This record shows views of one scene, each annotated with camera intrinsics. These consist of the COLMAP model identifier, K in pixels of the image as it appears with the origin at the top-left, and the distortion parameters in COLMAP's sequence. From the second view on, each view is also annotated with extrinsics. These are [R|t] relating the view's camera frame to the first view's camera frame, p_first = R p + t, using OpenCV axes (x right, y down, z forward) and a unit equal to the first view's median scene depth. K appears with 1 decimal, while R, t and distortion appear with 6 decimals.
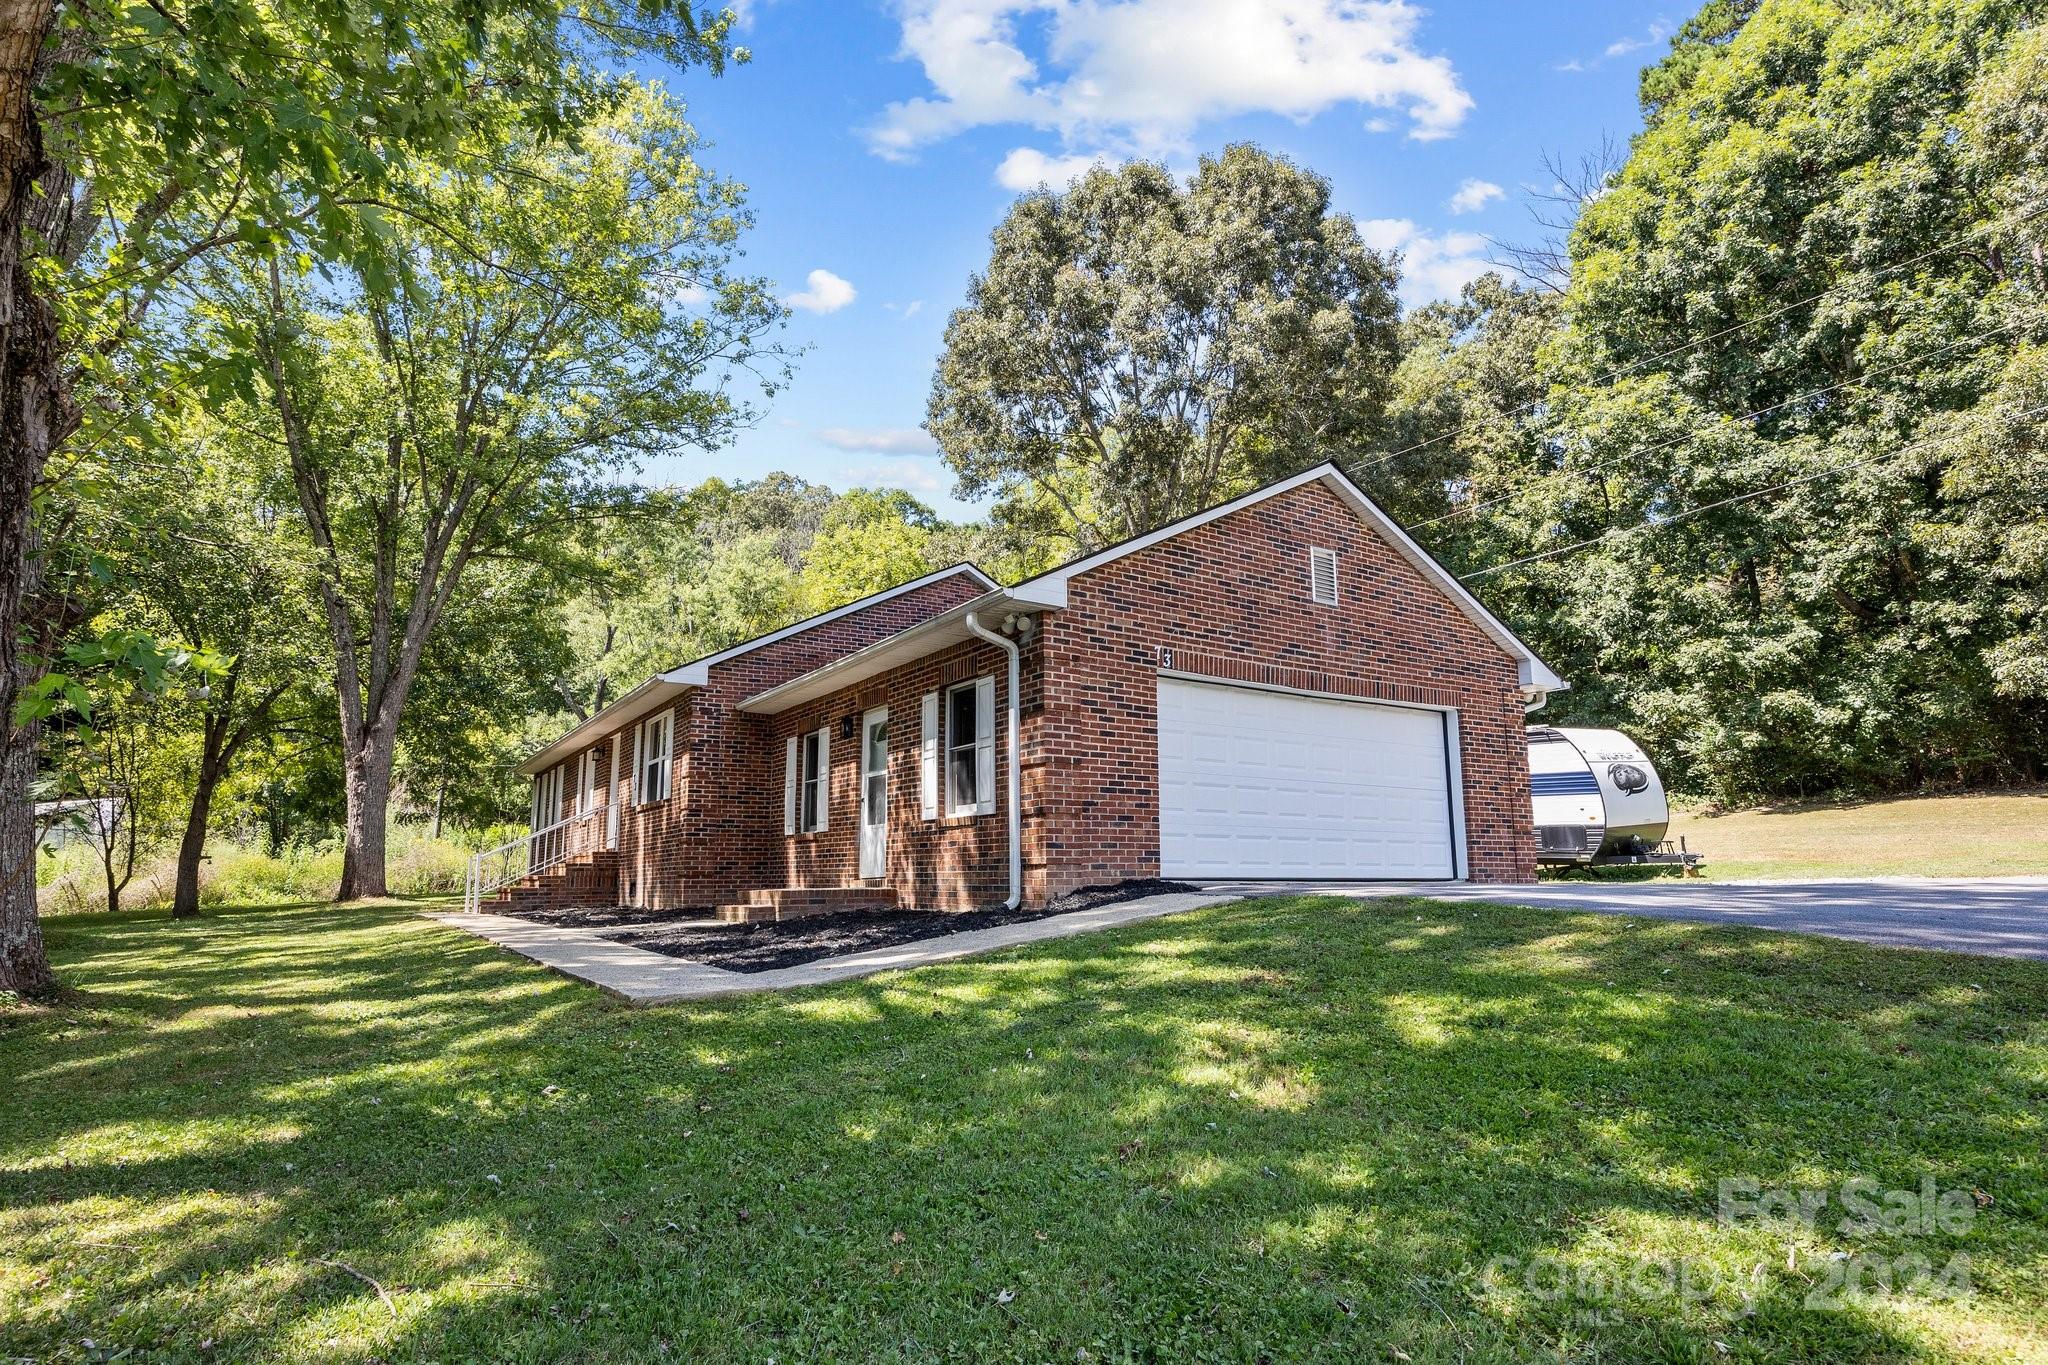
lens RADIAL K [[1043.1, 0, 1024.0], [0, 1043.1, 682.5], [0, 0, 1]] dist [-0.024142, -0.000197]
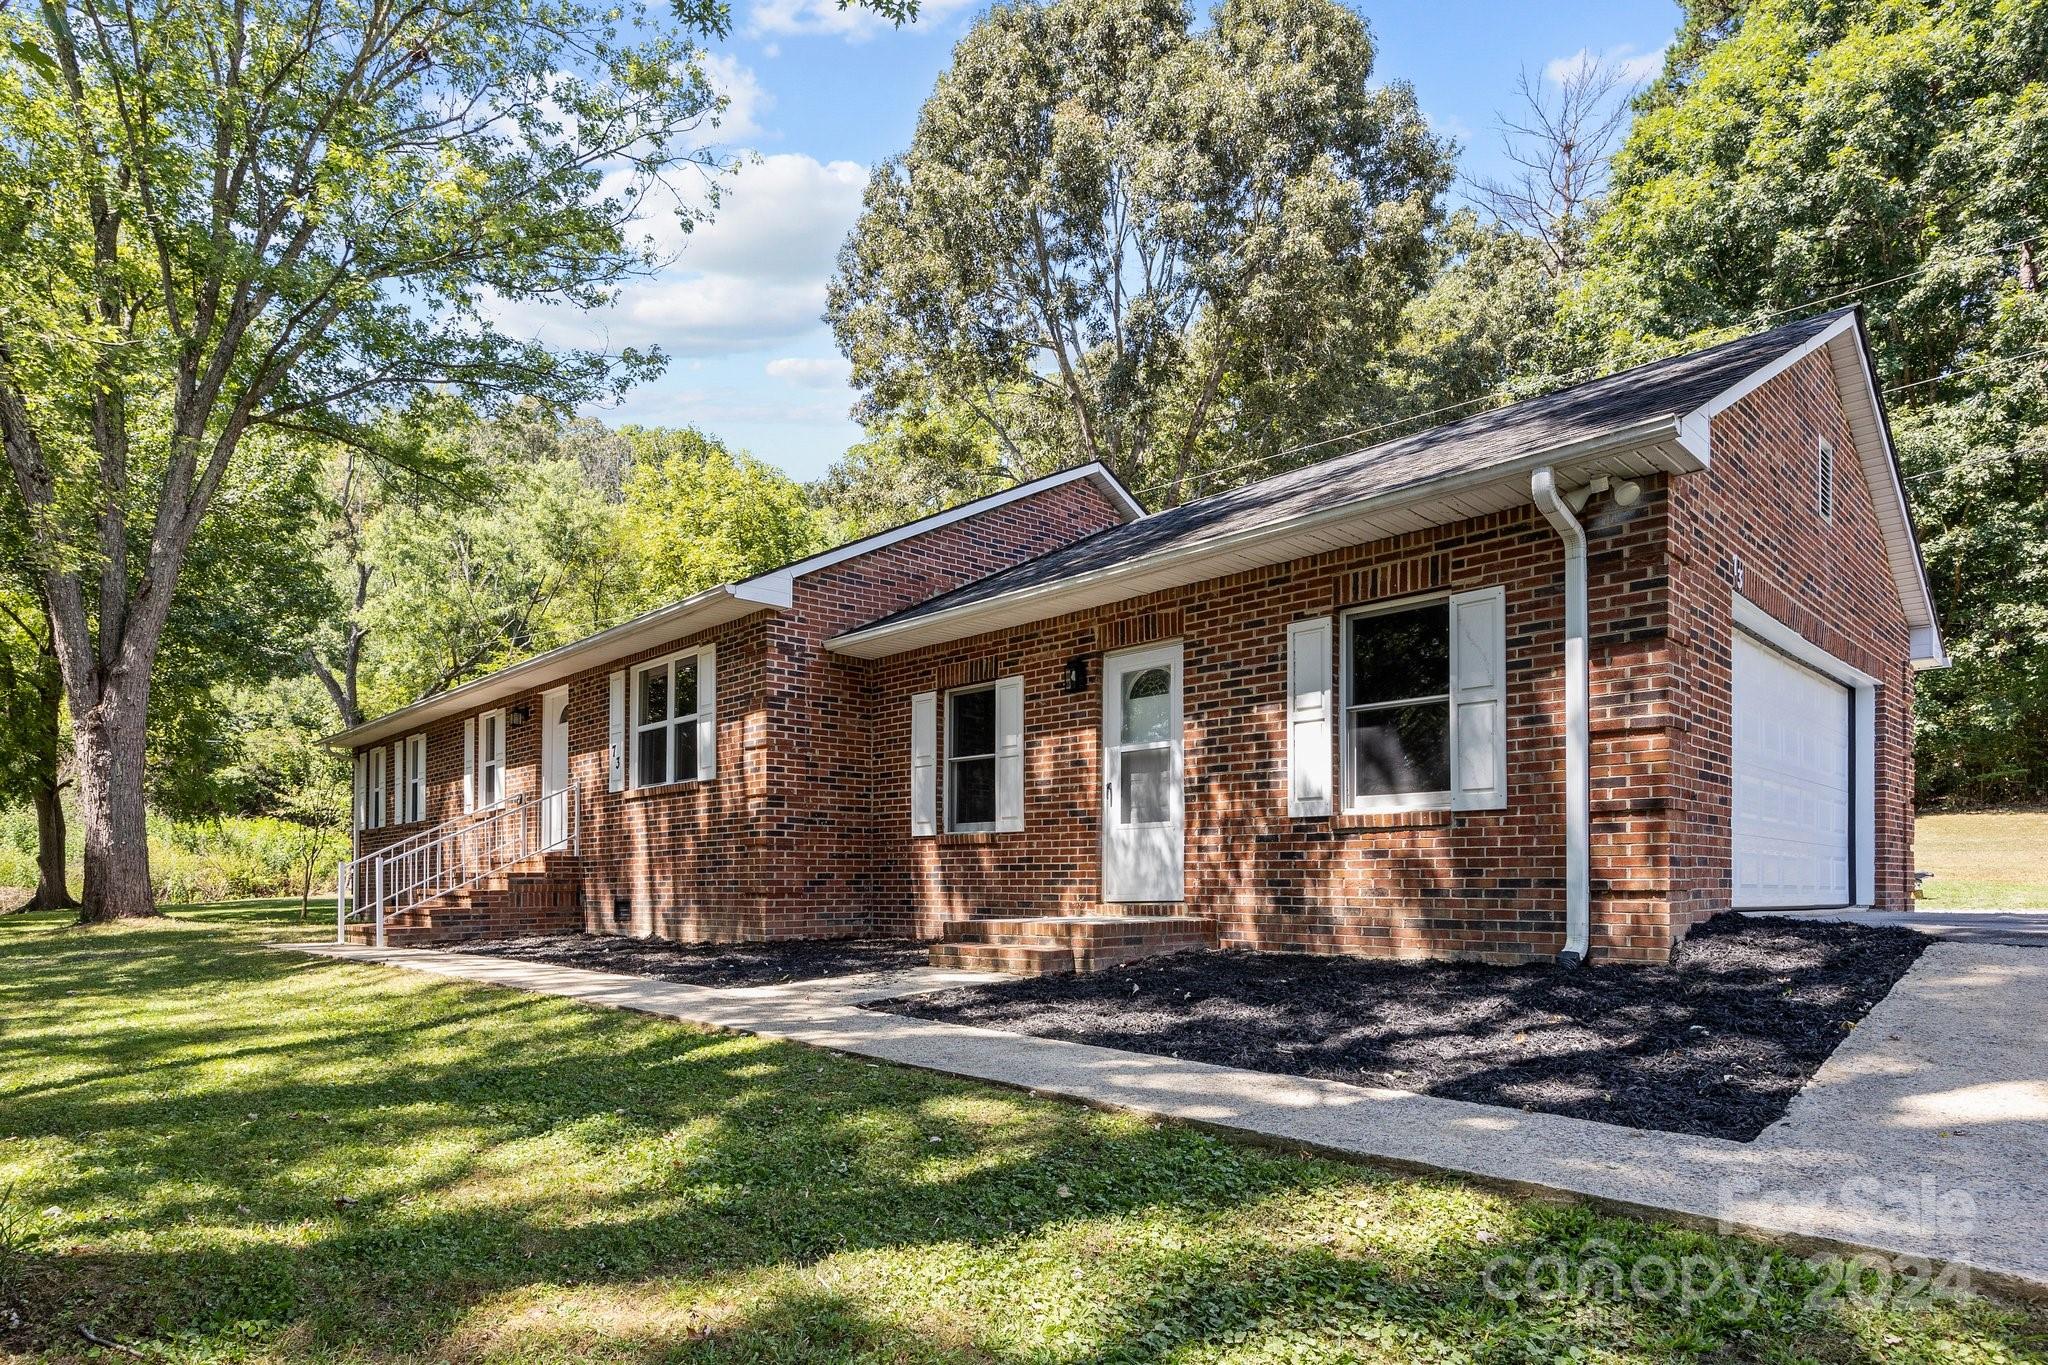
lens RADIAL K [[1086.4, 0, 978.4], [0, 1086.4, 847.9], [0, 0, 1]] dist [-0.013407, 0.000488]
pose [[0.980826, 0.010797, 0.194587, -0.217193], [-0.040818, 0.987700, 0.150938, 0.029688], [-0.190564, -0.155987, 0.969203, 0.197496]]
